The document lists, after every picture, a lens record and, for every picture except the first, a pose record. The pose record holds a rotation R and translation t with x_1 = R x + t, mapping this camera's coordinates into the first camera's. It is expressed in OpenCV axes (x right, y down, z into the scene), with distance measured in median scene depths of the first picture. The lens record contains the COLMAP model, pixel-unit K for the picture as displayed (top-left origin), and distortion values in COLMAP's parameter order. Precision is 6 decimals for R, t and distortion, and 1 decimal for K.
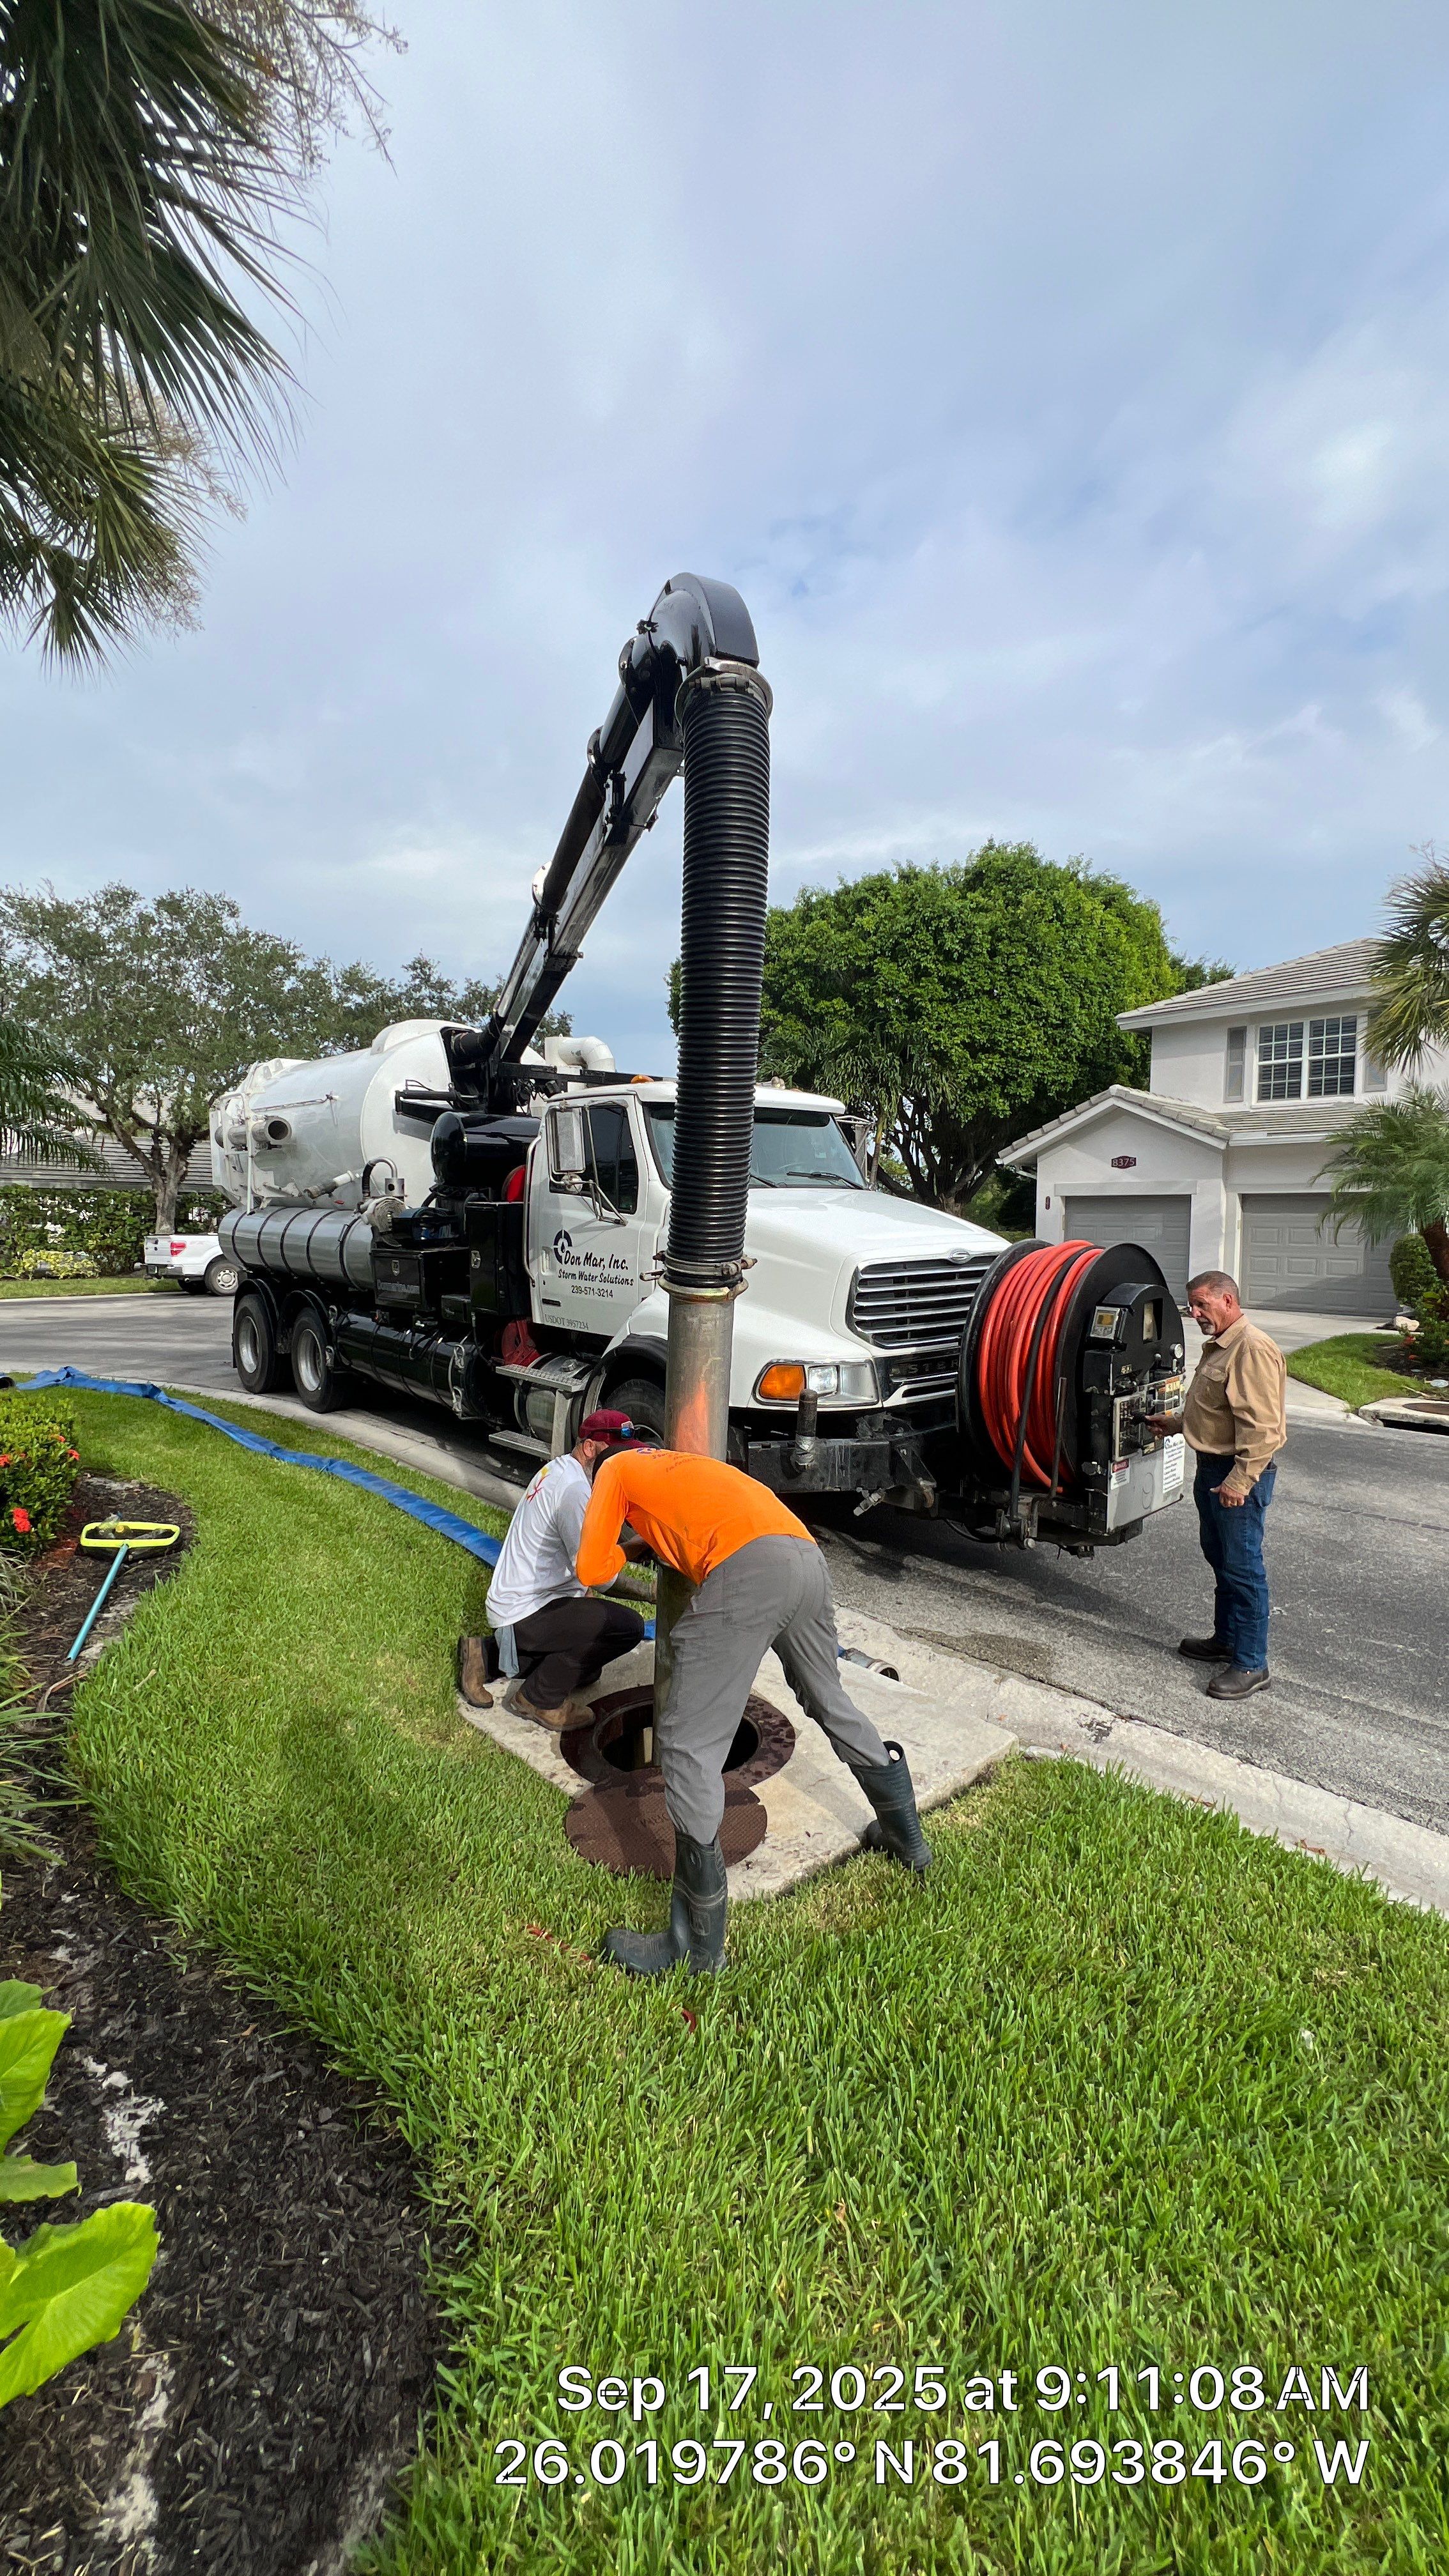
lens RADIAL K [[1031.4, 0, 758.7], [0, 1031.4, 1285.8], [0, 0, 1]] dist [0.003200, 0.000277]
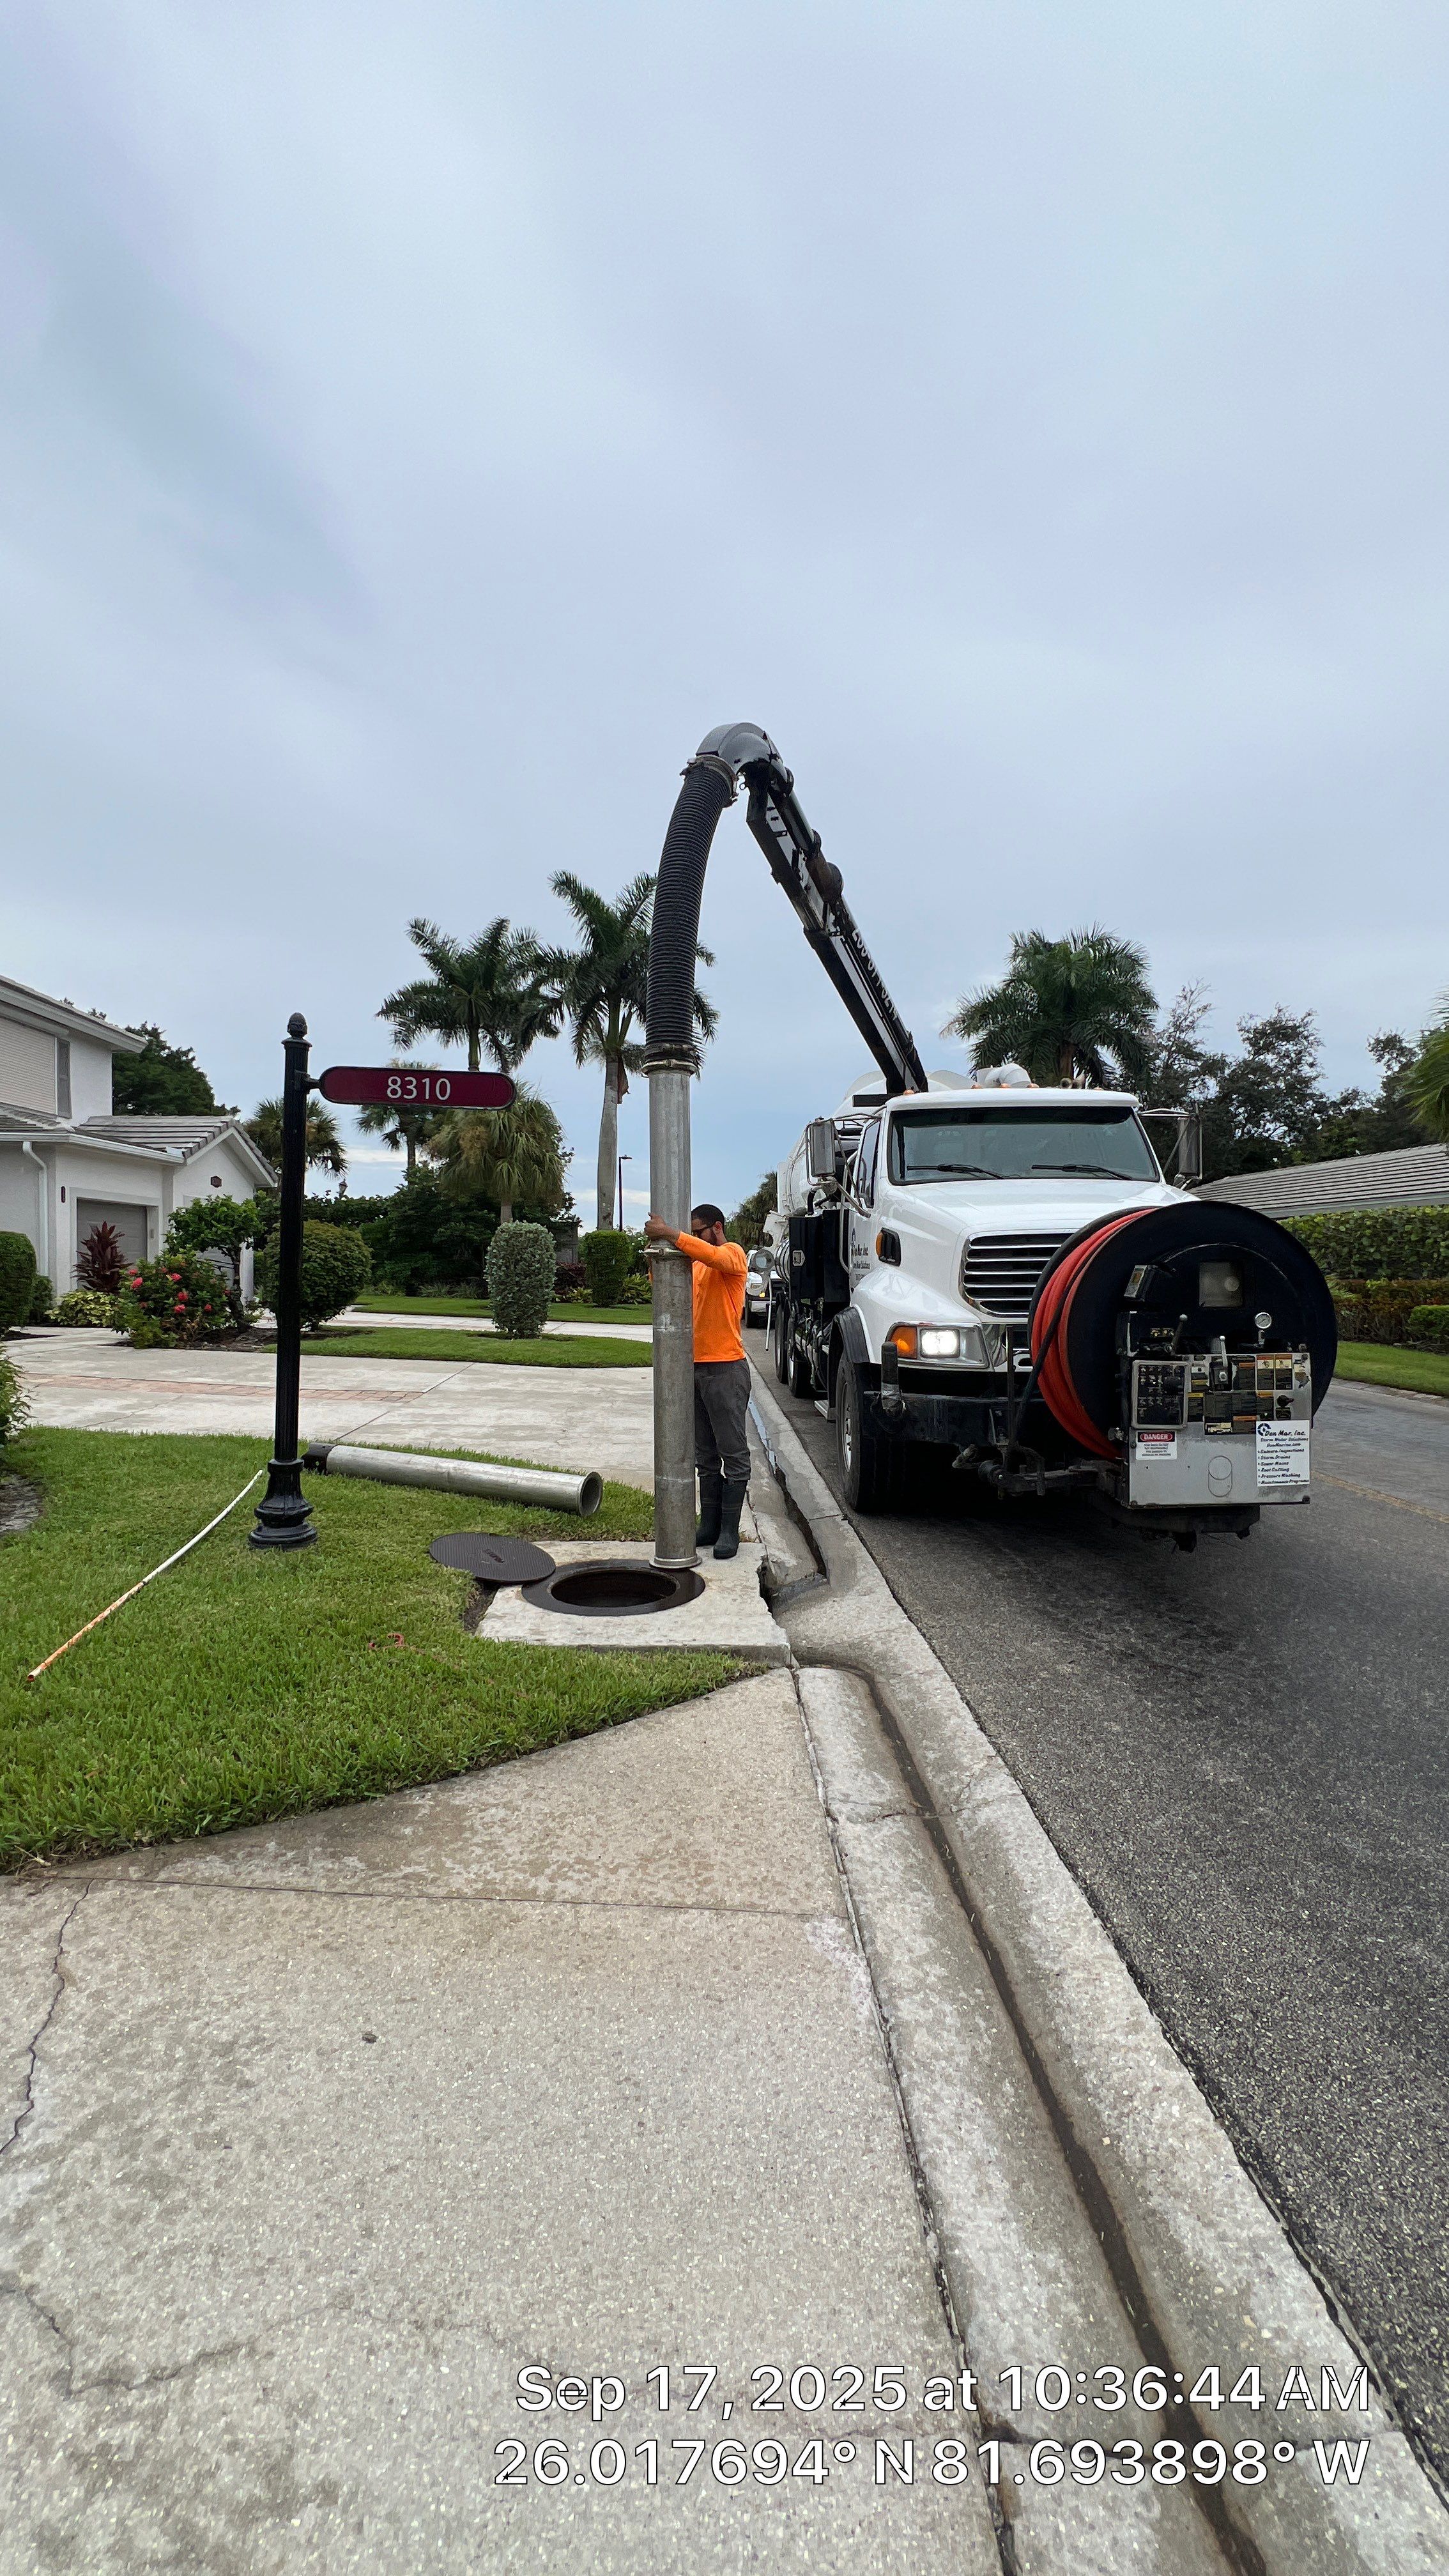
lens RADIAL K [[1013.5, 0, 721.0], [0, 1013.5, 1281.3], [0, 0, 1]] dist [-0.001993, -0.000129]
pose [[0.739848, 0.002519, -0.672769, 0.495696], [-0.043925, 0.998040, -0.044567, 0.068085], [0.671338, 0.062525, 0.738509, 0.042571]]
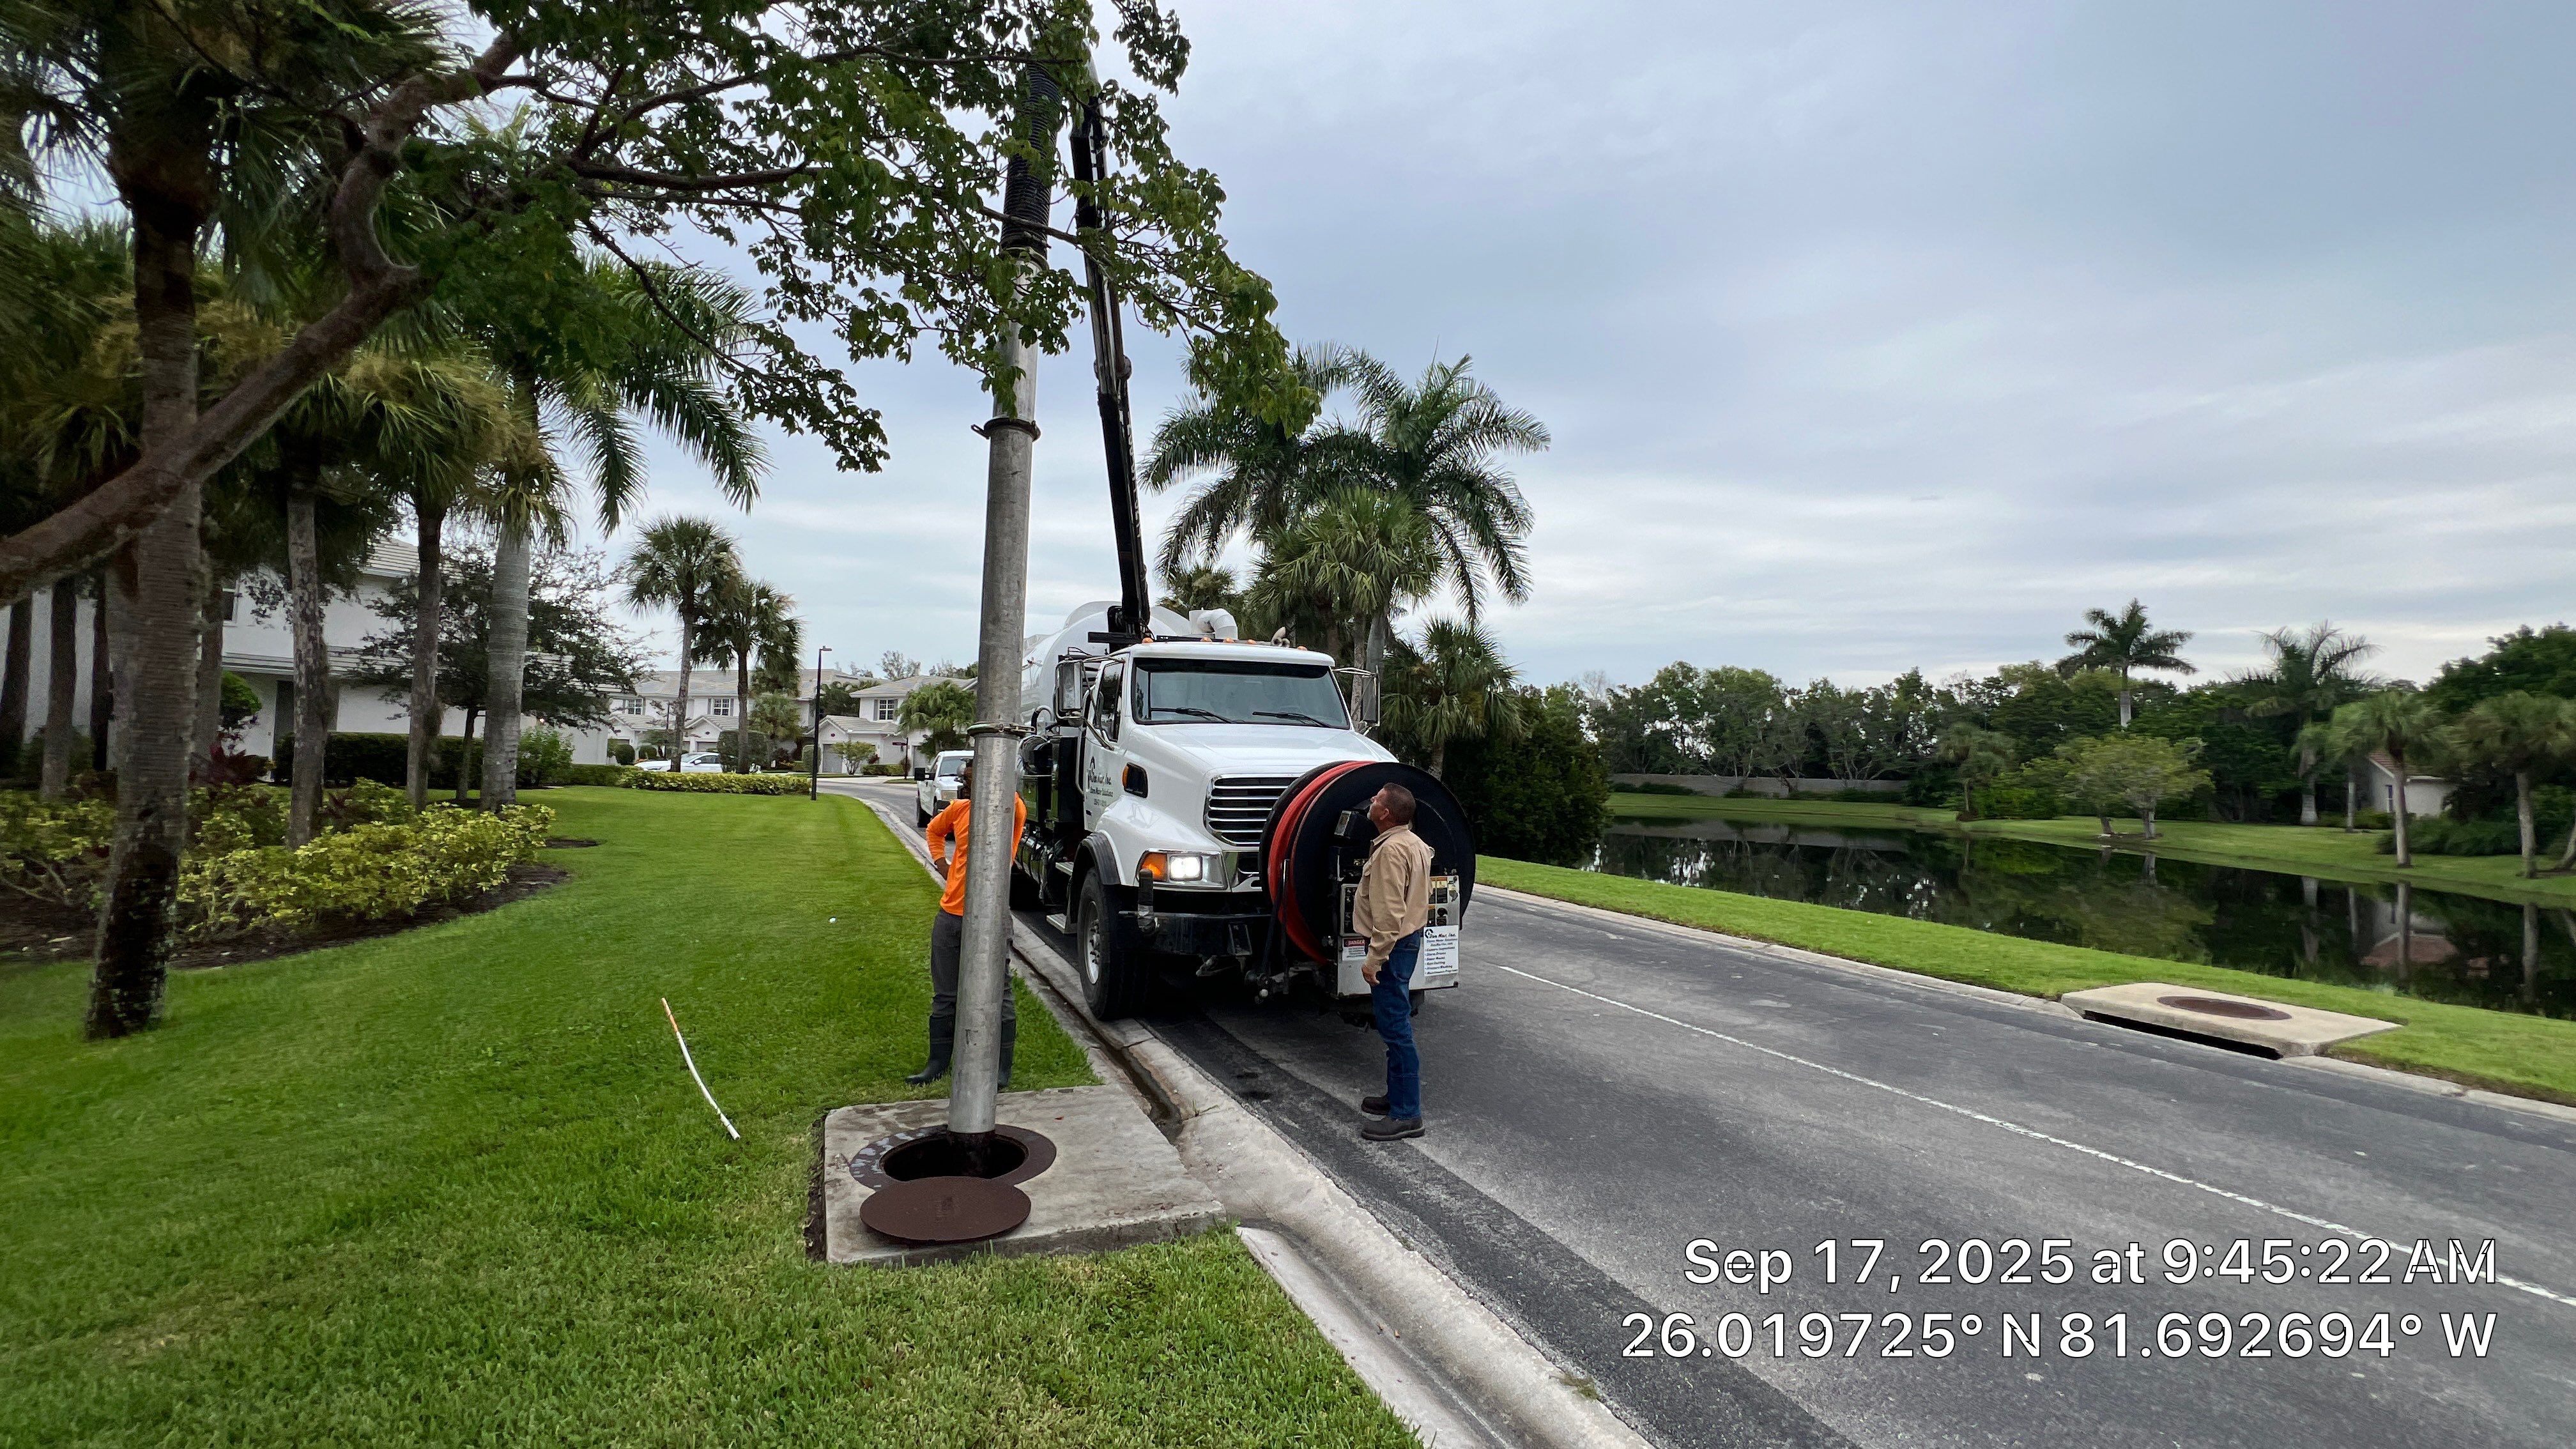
lens RADIAL K [[1031.4, 0, 1276.4], [0, 1031.4, 725.4], [0, 0, 1]] dist [0.003200, 0.000277]
pose [[0.933167, -0.001385, -0.359440, 0.515170], [-0.041370, 0.992933, -0.111229, 0.043826], [0.357054, 0.118665, 0.926516, -0.139799]]
